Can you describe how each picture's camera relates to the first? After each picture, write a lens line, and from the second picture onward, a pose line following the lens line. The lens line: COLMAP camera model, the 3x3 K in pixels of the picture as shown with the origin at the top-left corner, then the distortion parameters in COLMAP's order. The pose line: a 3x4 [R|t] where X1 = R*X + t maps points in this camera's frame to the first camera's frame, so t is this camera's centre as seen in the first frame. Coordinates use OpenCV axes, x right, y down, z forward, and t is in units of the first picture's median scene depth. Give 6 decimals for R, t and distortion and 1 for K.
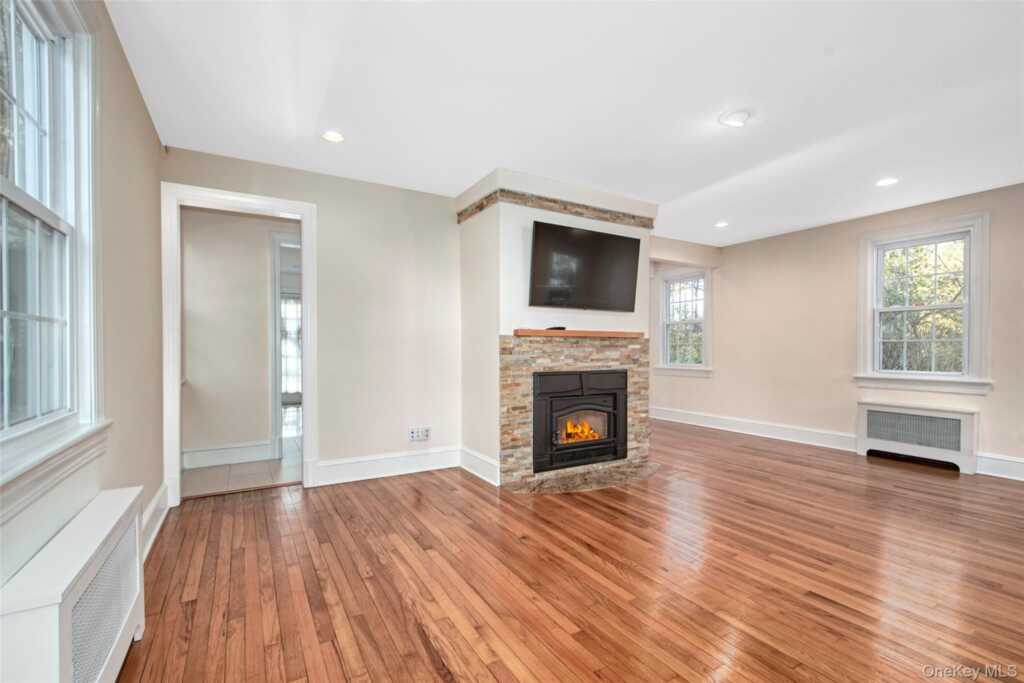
lens RADIAL K [[447.0, 0, 503.6], [0, 447.0, 353.4], [0, 0, 1]] dist [0.002932, -0.000743]
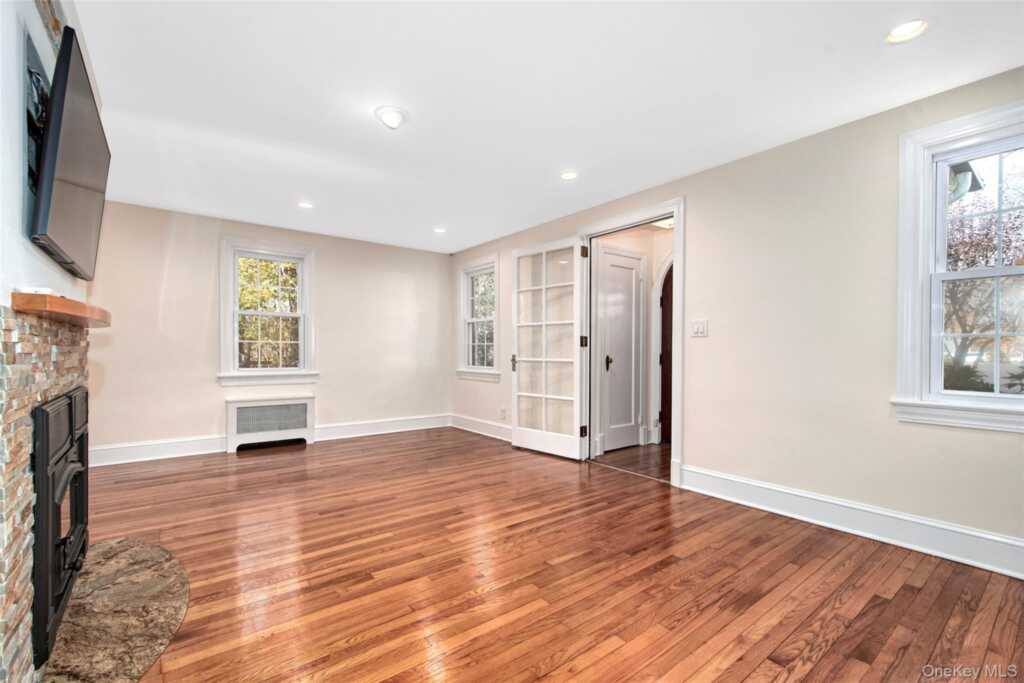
lens RADIAL K [[447.0, 0, 503.6], [0, 447.0, 353.4], [0, 0, 1]] dist [0.002932, -0.000743]
pose [[-0.126325, -0.009227, 0.991946, -0.354067], [0.006127, 0.999930, 0.010082, -0.006859], [-0.991970, 0.007351, -0.126260, 0.626461]]
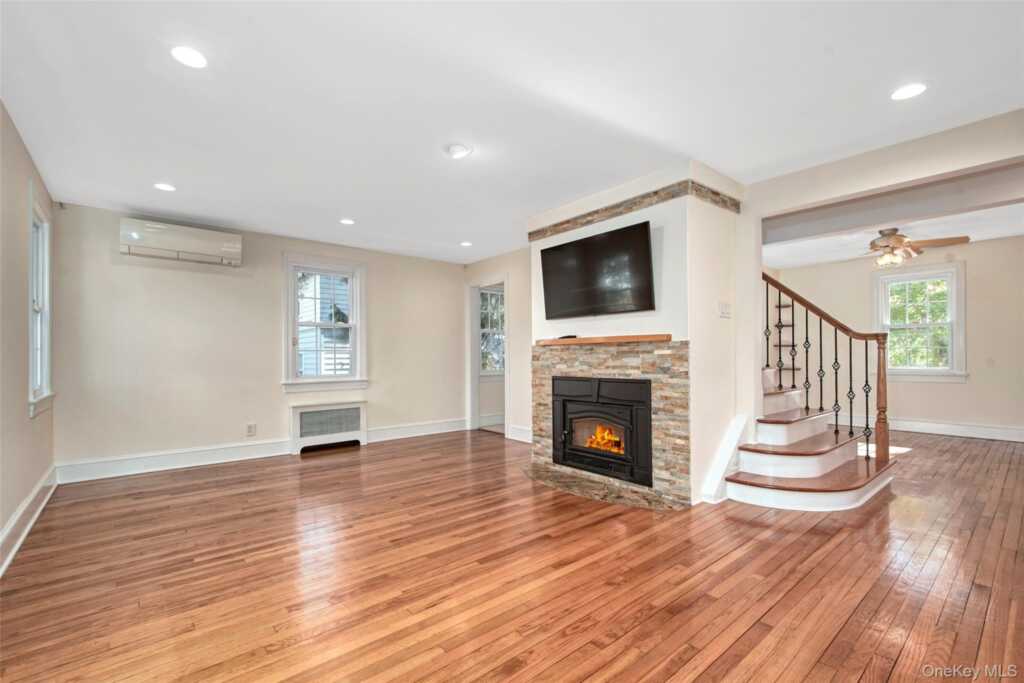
lens RADIAL K [[447.0, 0, 503.6], [0, 447.0, 353.4], [0, 0, 1]] dist [0.002932, -0.000743]
pose [[0.167056, -0.009851, -0.985898, 1.161251], [-0.001777, 0.999945, -0.010292, -0.004456], [0.985946, 0.003472, 0.167029, 0.657043]]
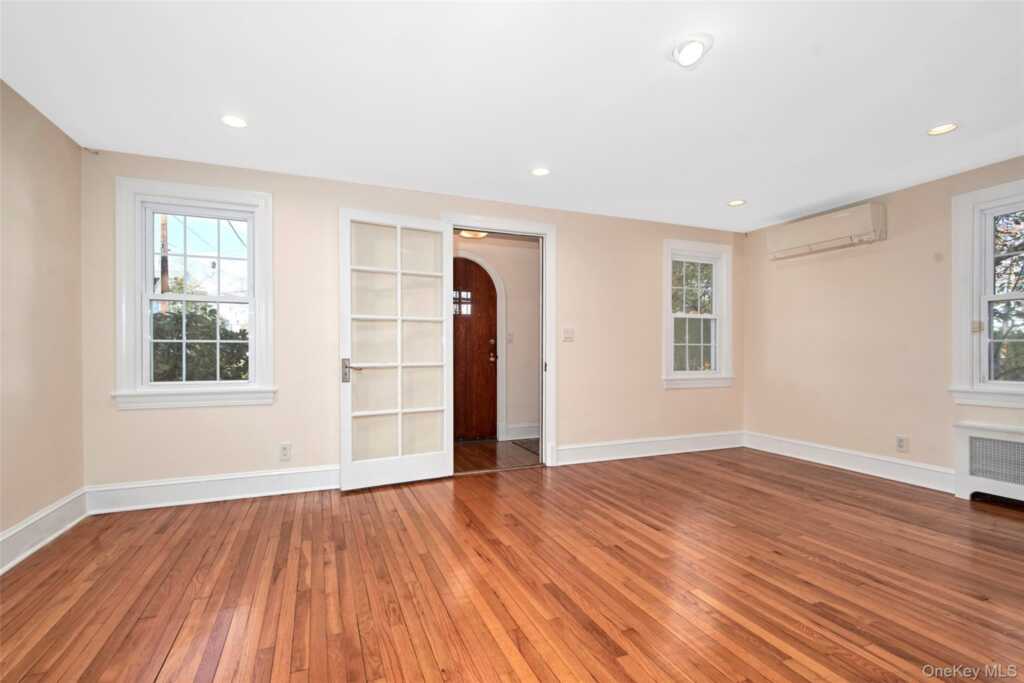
lens RADIAL K [[448.5, 0, 491.2], [0, 448.5, 349.8], [0, 0, 1]] dist [0.001779, -0.000180]
pose [[-0.987655, -0.001031, 0.156644, 0.518389], [-0.000400, 0.999992, 0.004059, -0.012170], [-0.156646, 0.003946, -0.987647, 1.290079]]
